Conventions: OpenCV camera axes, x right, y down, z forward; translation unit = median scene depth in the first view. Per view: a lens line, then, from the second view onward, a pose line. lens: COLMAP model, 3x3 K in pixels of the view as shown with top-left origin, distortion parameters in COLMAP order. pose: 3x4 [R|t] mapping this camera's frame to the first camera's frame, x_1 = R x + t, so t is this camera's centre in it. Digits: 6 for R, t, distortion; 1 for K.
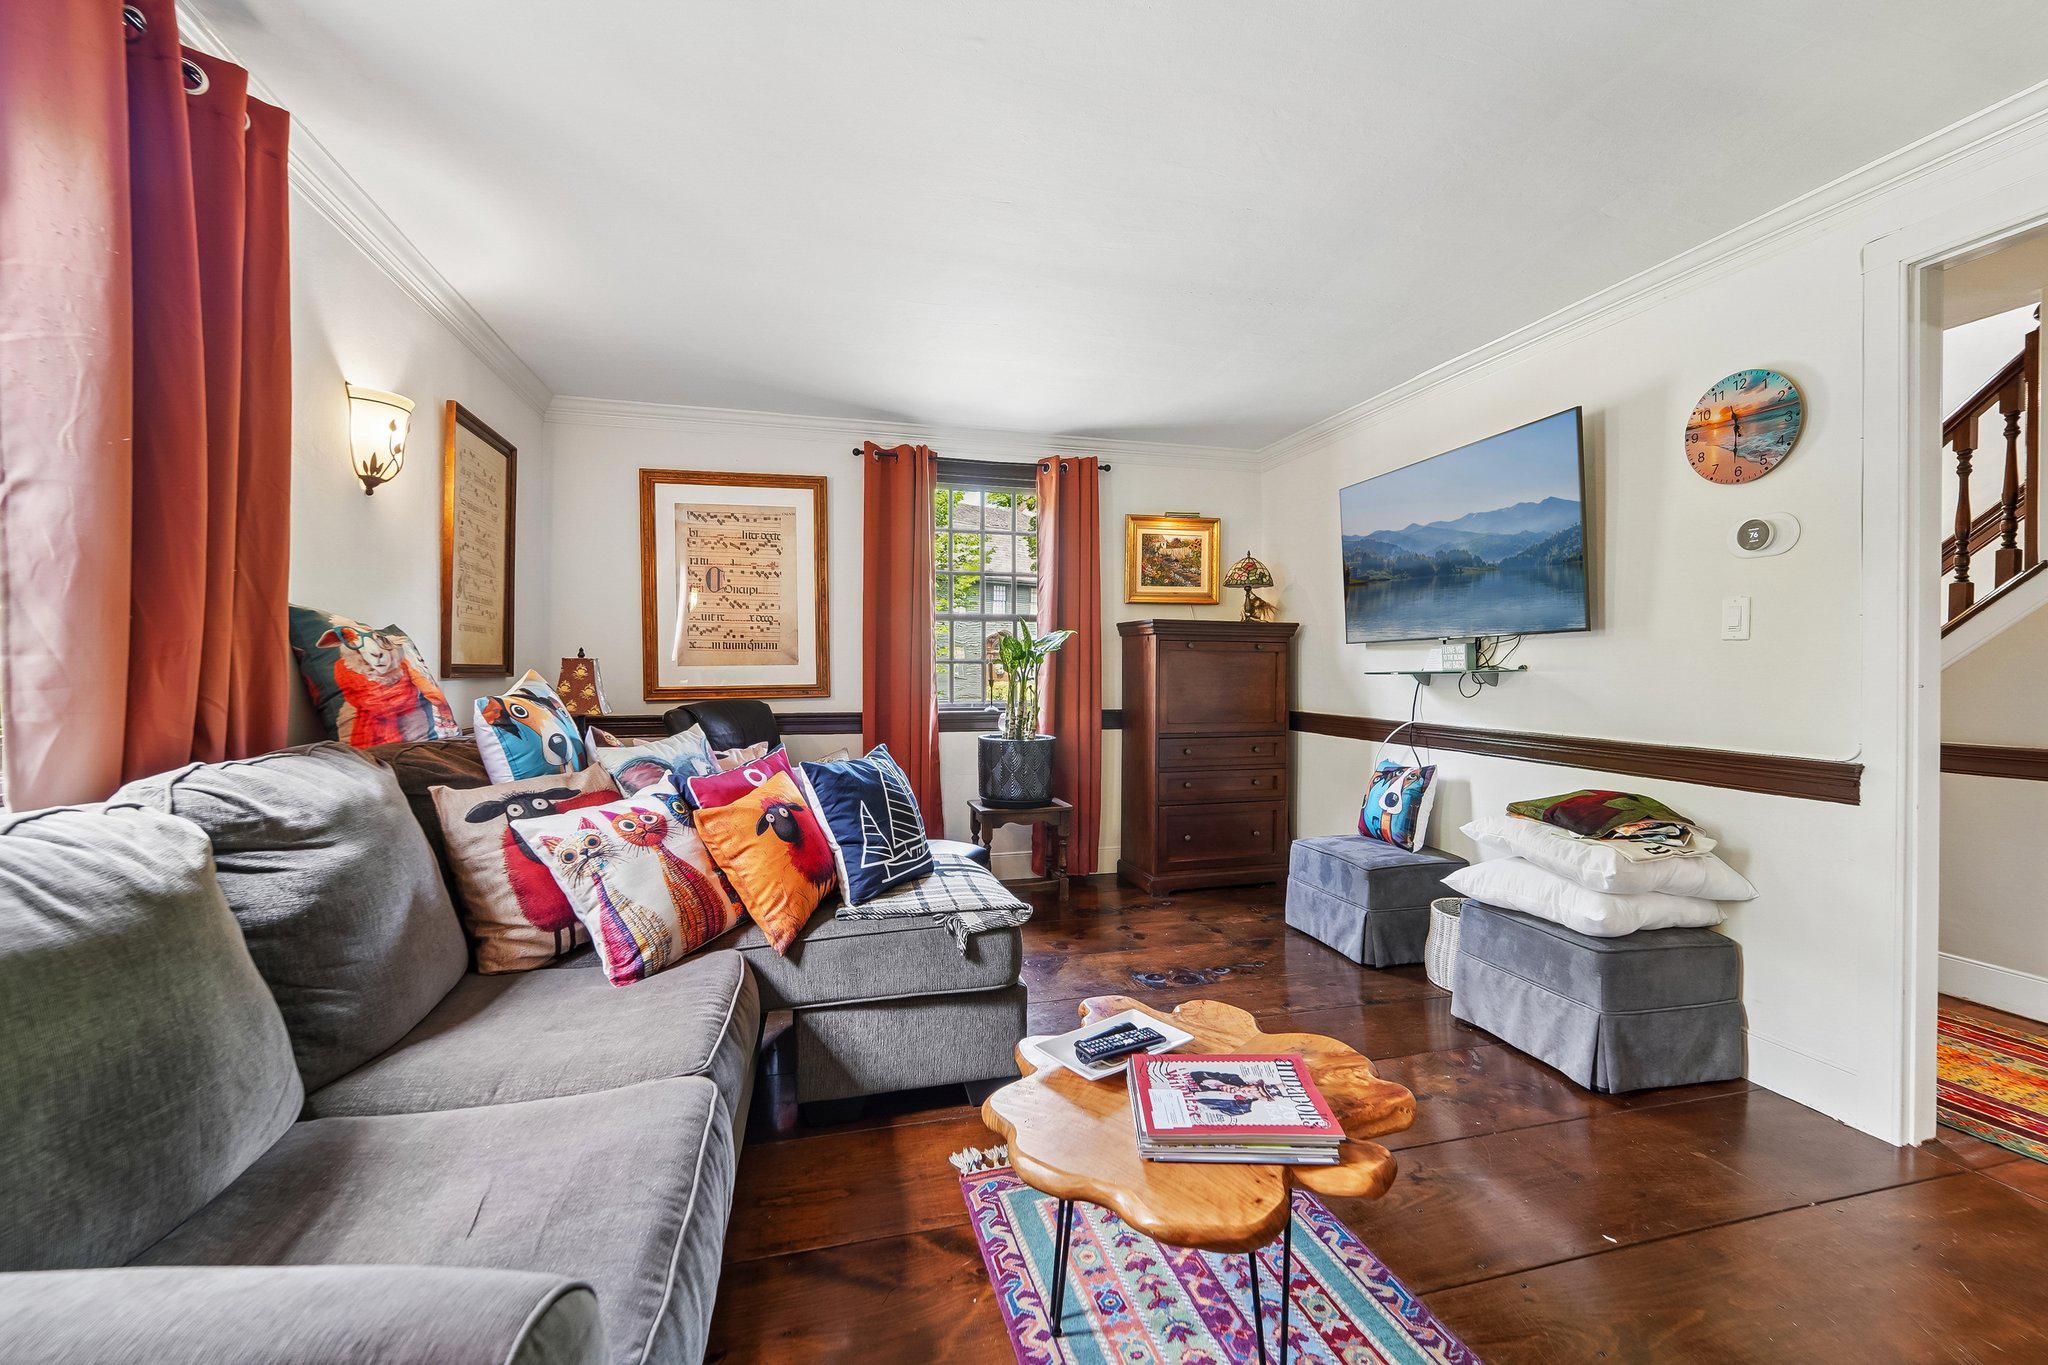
lens RADIAL K [[835.7, 0, 1030.2], [0, 835.7, 676.0], [0, 0, 1]] dist [-0.010081, 0.000138]
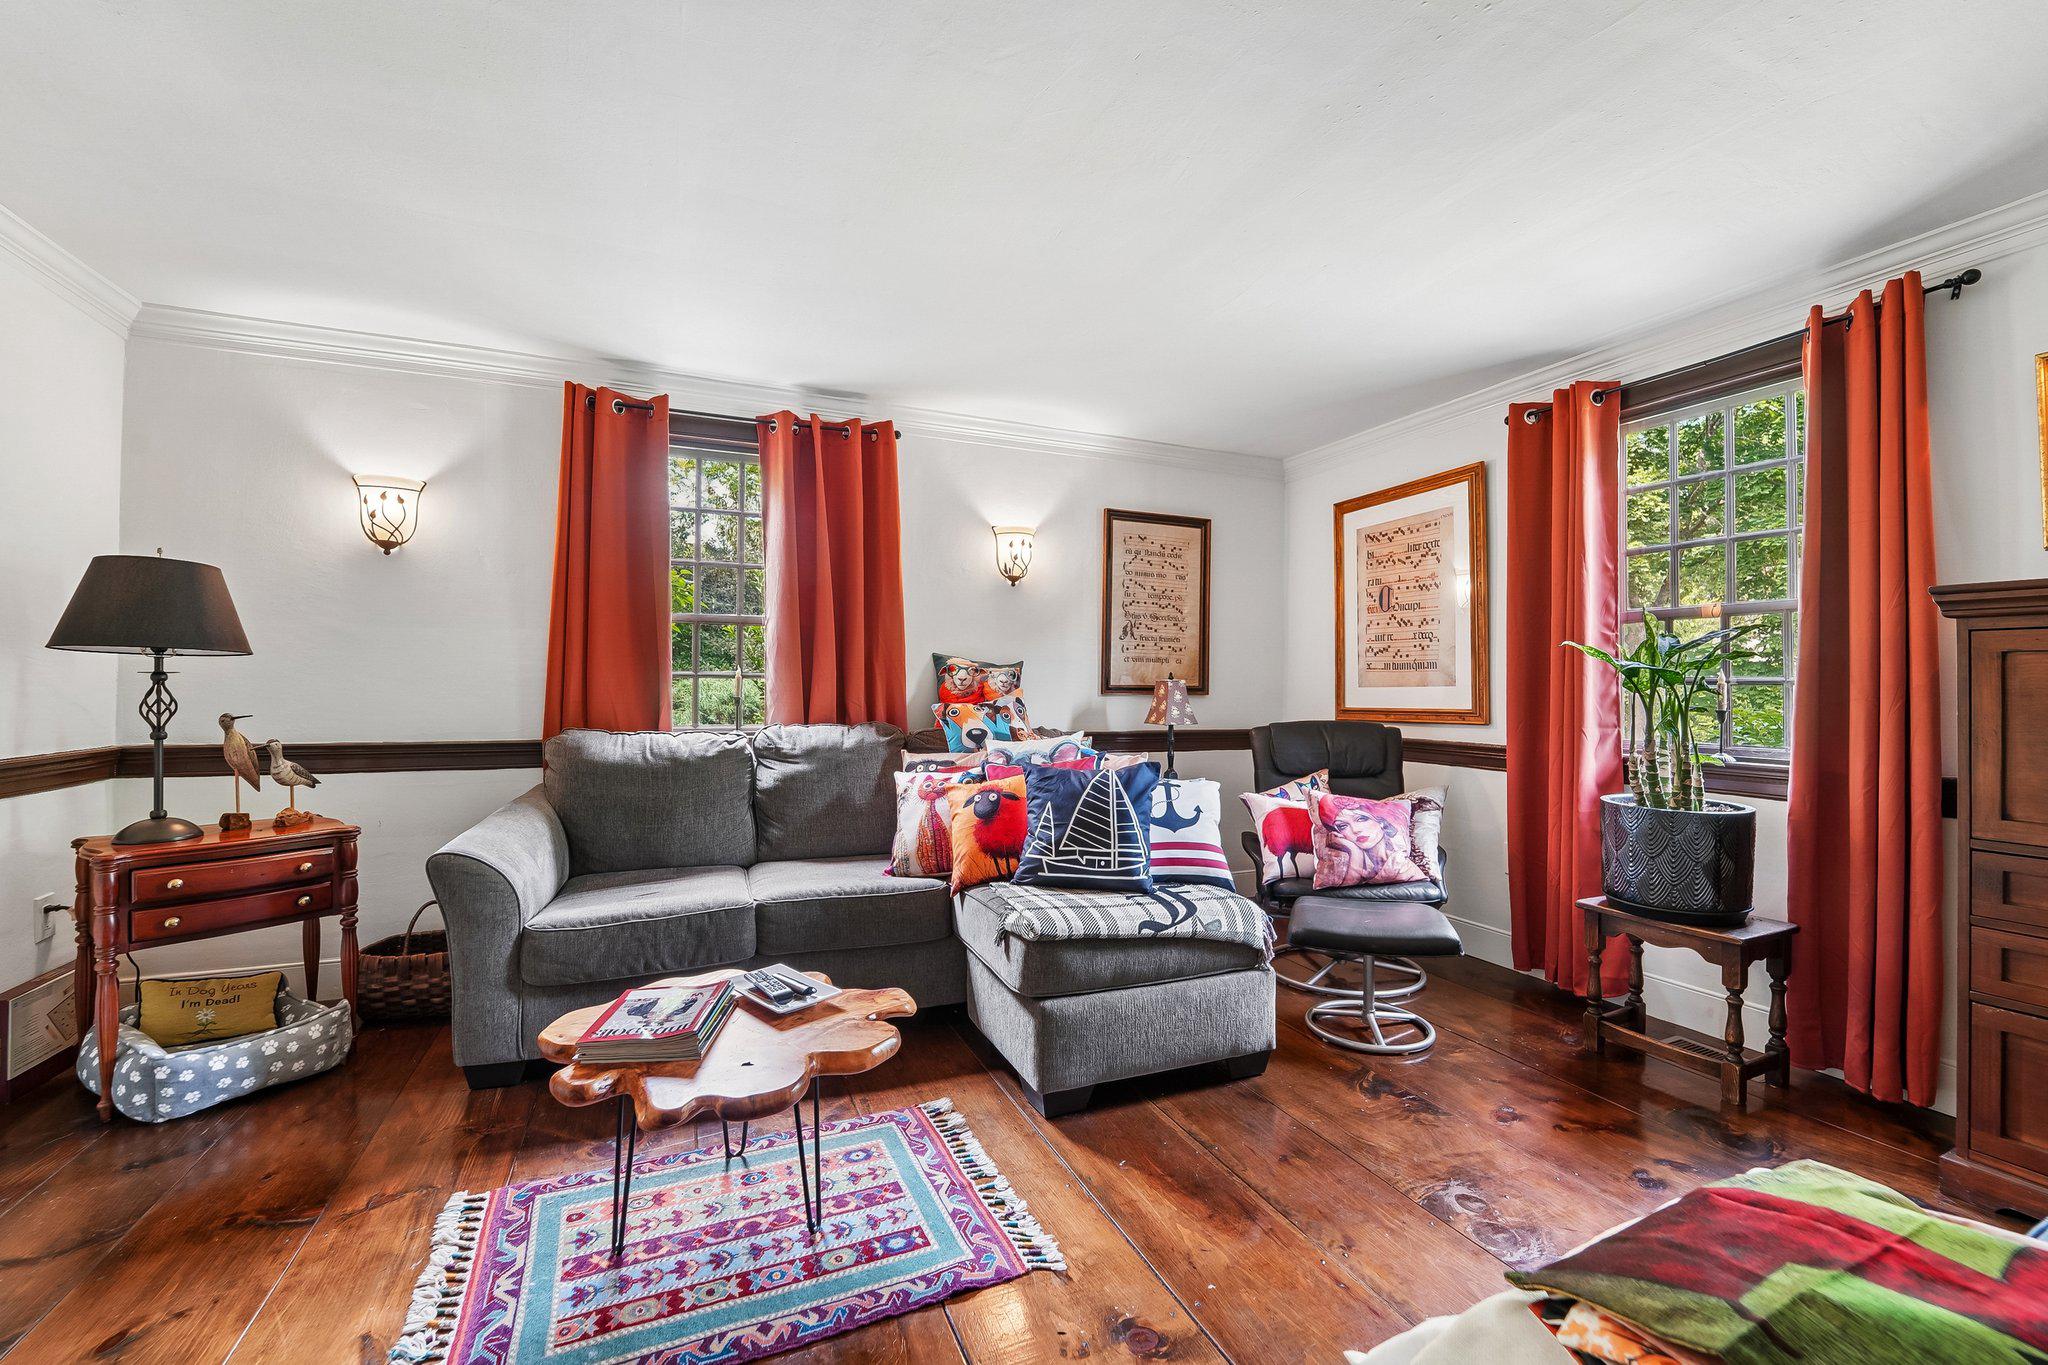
lens RADIAL K [[835.7, 0, 1024.0], [0, 835.7, 677.0], [0, 0, 1]] dist [-0.010081, 0.000138]
pose [[0.150575, -0.008989, -0.988558, 0.523709], [-0.016665, 0.999793, -0.011630, -0.005645], [0.988458, 0.018225, 0.150394, 0.437787]]
